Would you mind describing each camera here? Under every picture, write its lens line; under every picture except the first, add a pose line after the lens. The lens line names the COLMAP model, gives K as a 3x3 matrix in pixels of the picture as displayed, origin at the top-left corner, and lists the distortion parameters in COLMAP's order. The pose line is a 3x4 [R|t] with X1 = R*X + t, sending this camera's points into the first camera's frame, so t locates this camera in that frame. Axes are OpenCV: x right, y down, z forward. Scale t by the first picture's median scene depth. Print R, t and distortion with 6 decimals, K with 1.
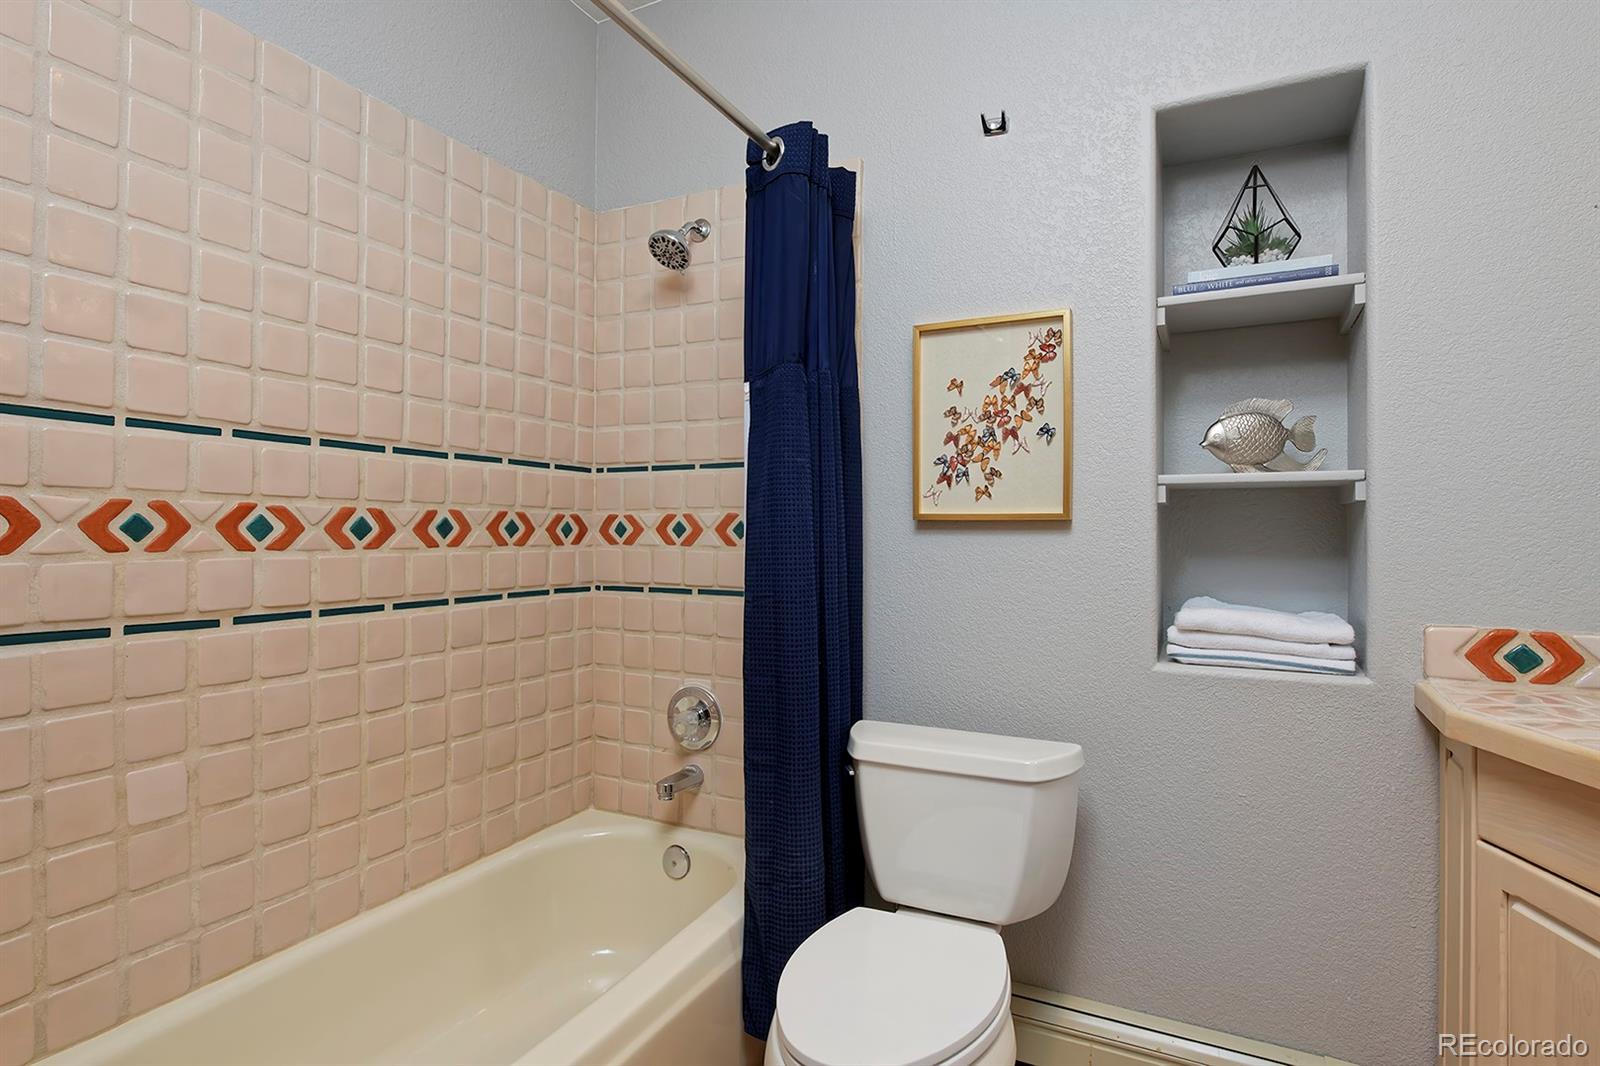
lens RADIAL K [[819.9, 0, 800.0], [0, 819.9, 533.0], [0, 0, 1]] dist [0.000065, -0.000323]
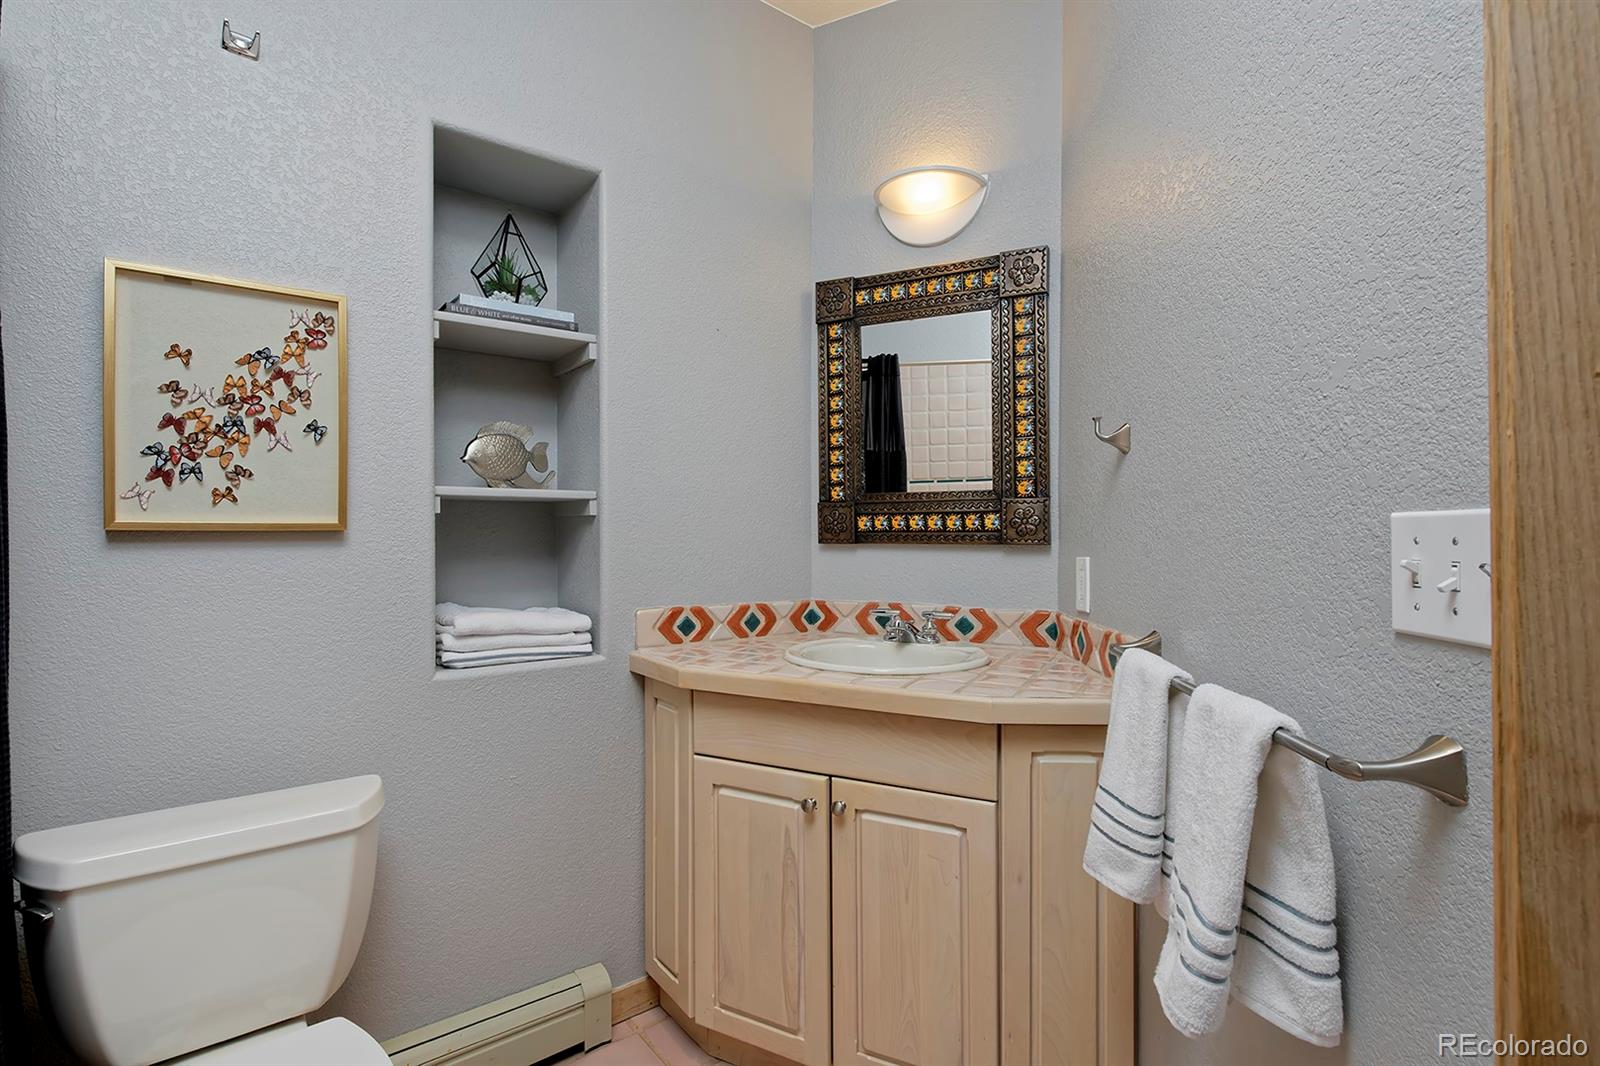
lens RADIAL K [[799.0, 0, 822.7], [0, 799.0, 529.9], [0, 0, 1]] dist [0.003034, 0.000298]
pose [[0.406161, -0.002515, 0.913798, -0.259337], [0.002764, 0.999995, 0.001524, -0.016223], [-0.913797, 0.001907, 0.406166, 0.158345]]
